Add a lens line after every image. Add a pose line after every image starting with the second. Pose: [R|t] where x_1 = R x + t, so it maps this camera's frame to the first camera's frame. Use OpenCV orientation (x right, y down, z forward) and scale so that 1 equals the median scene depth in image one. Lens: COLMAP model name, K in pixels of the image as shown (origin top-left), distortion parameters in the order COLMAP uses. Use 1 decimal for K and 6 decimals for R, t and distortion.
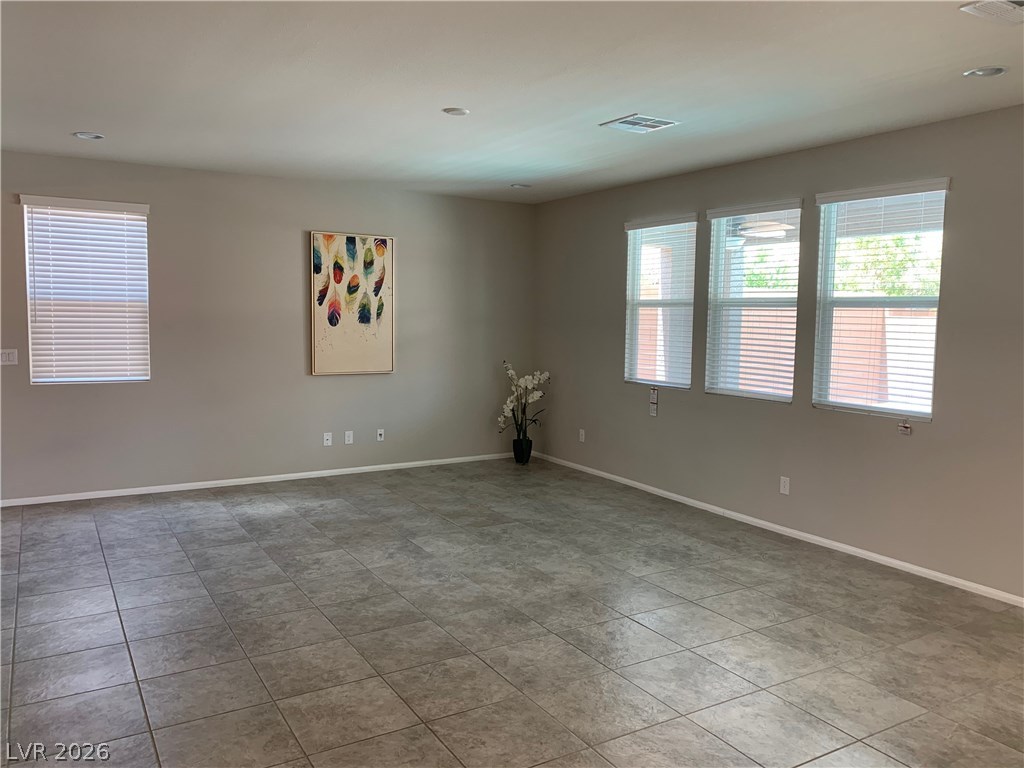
lens RADIAL K [[779.2, 0, 514.9], [0, 779.2, 382.7], [0, 0, 1]] dist [-0.002961, -0.001458]
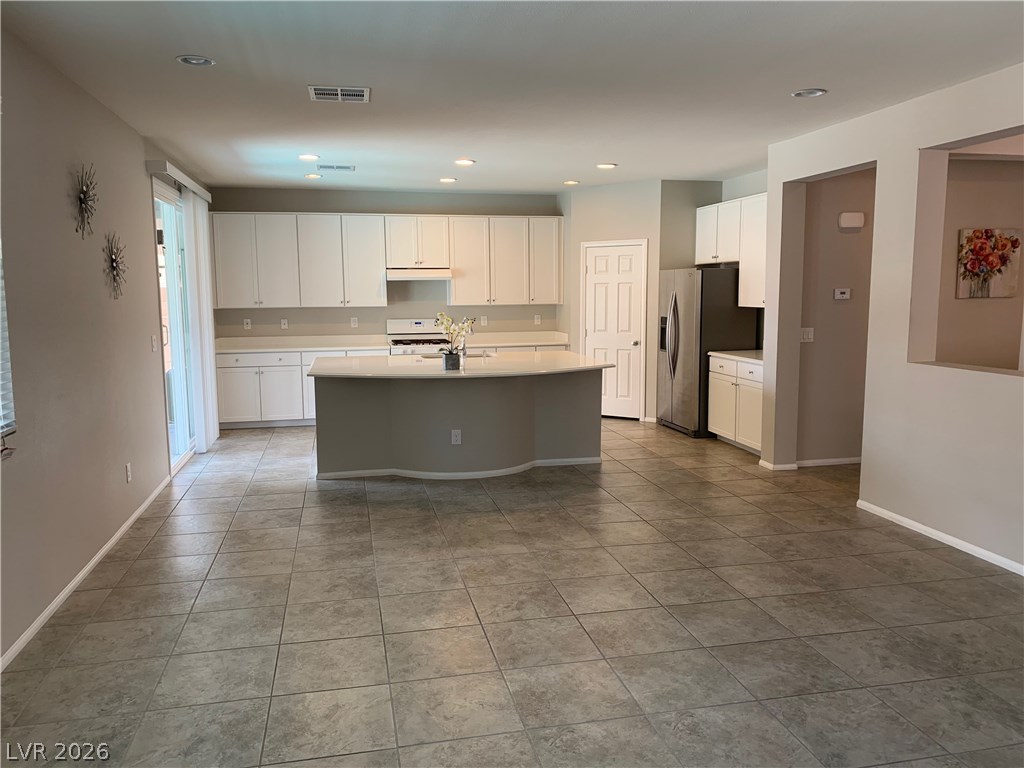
lens RADIAL K [[779.2, 0, 514.9], [0, 779.2, 382.7], [0, 0, 1]] dist [-0.002961, -0.001458]
pose [[-0.946408, -0.045357, 0.319773, -0.166468], [0.024502, 0.977153, 0.211118, -0.158443], [-0.322043, 0.207639, -0.923674, 1.745612]]
